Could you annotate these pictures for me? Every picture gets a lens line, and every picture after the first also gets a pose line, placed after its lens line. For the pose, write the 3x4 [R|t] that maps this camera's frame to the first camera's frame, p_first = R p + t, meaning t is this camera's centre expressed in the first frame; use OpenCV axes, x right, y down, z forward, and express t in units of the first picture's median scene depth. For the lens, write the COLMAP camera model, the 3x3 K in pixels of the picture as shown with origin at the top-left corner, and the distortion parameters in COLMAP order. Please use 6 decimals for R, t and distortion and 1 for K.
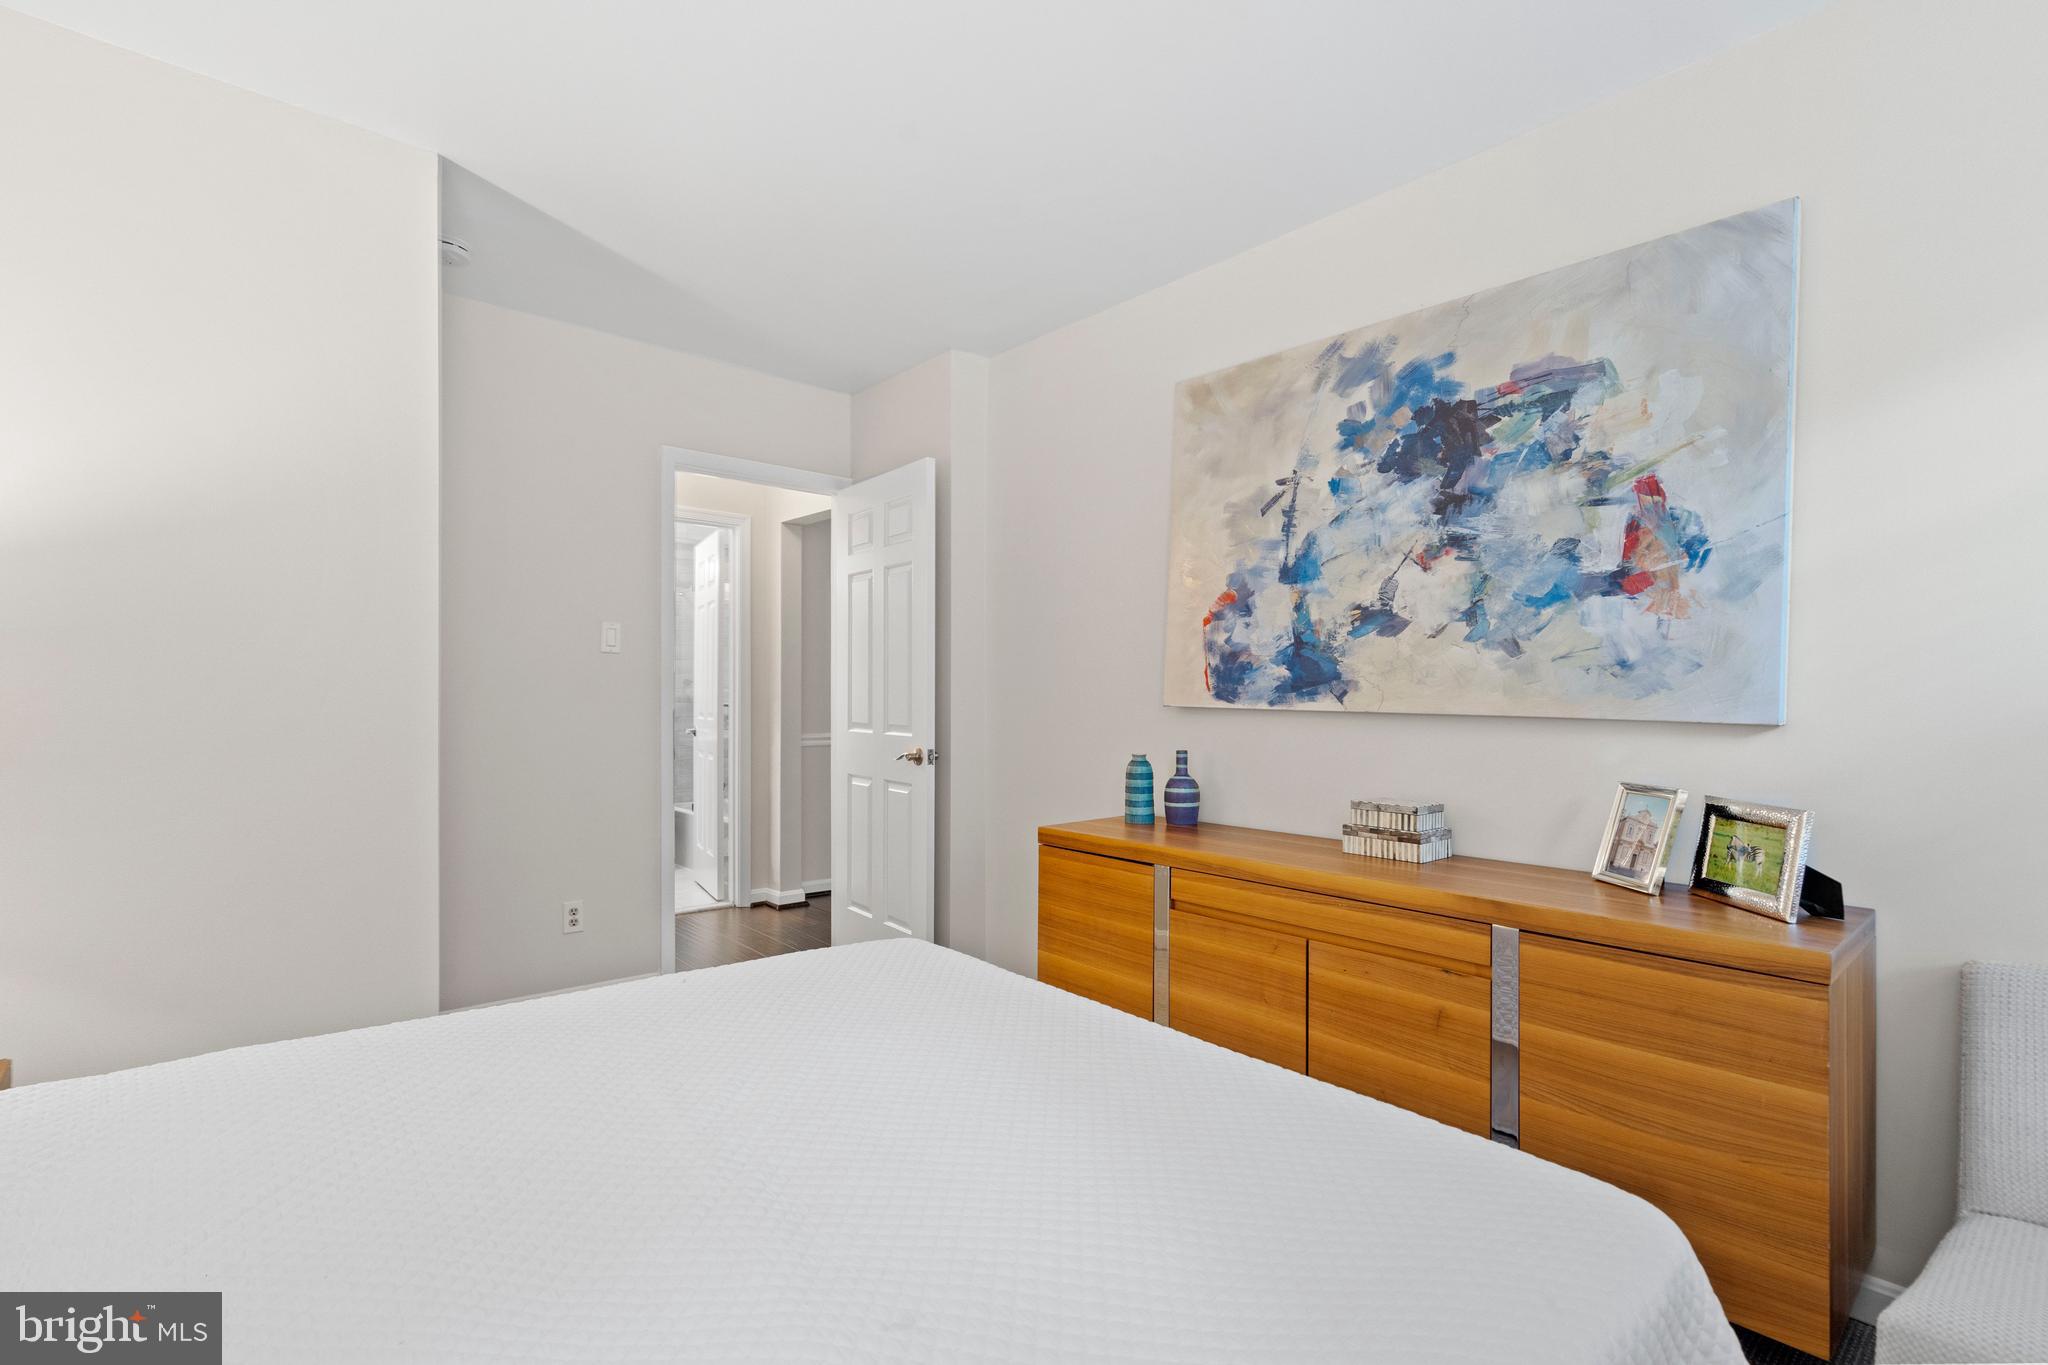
lens RADIAL K [[940.2, 0, 1017.0], [0, 940.2, 698.7], [0, 0, 1]] dist [-0.004459, 0.002388]
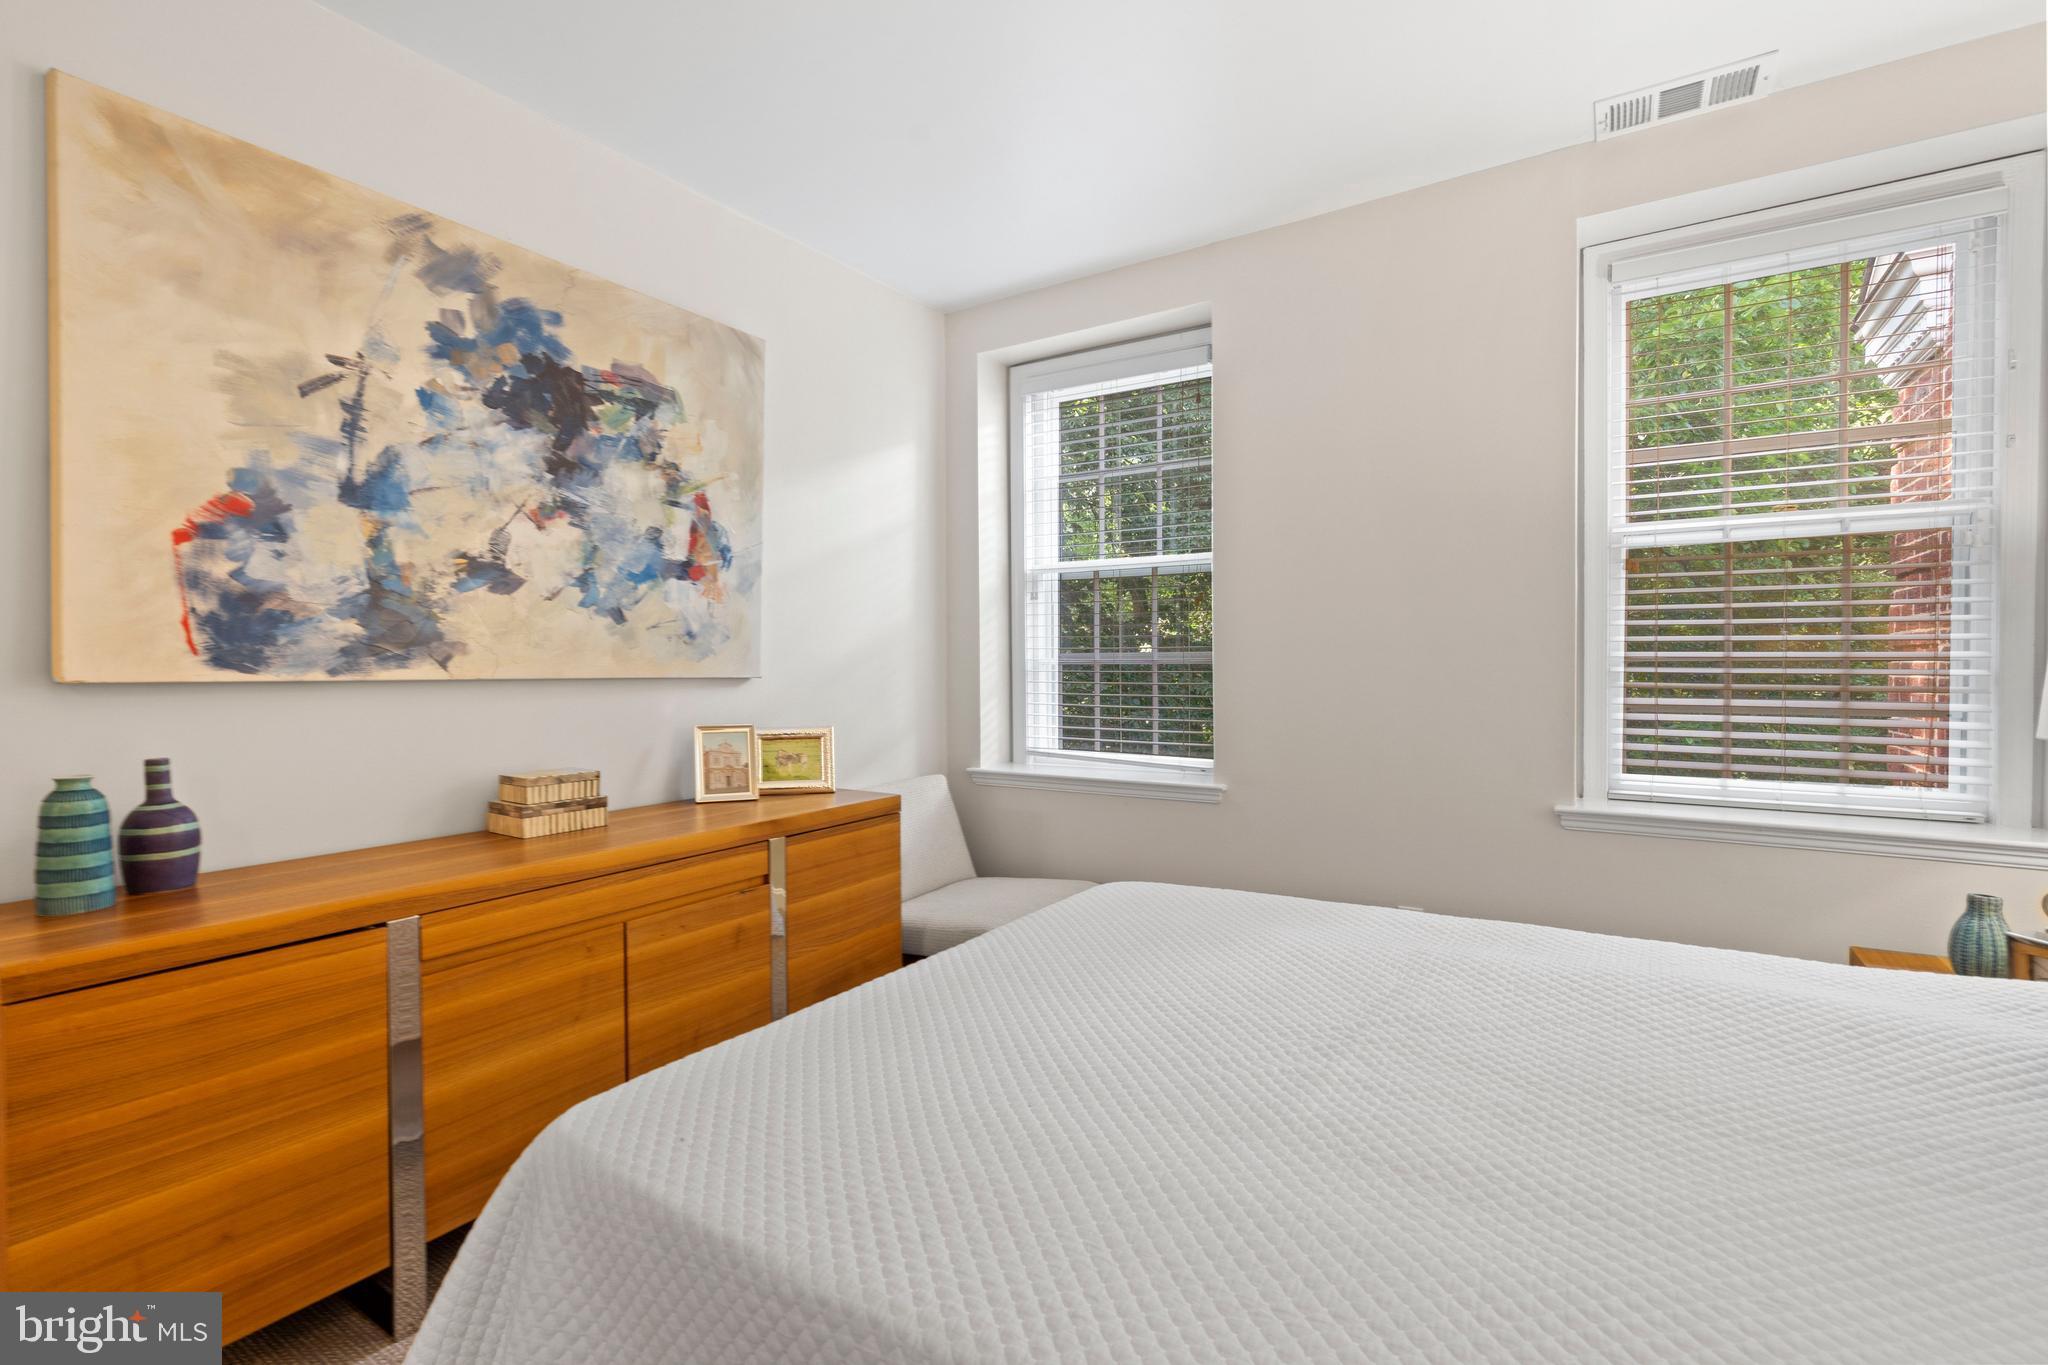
lens RADIAL K [[940.2, 0, 1011.5], [0, 940.2, 677.9], [0, 0, 1]] dist [-0.004459, 0.002388]
pose [[-0.276651, -0.019288, 0.960777, -0.598973], [0.010085, 0.999685, 0.022973, -0.002046], [-0.960918, 0.016045, -0.276369, 0.779957]]
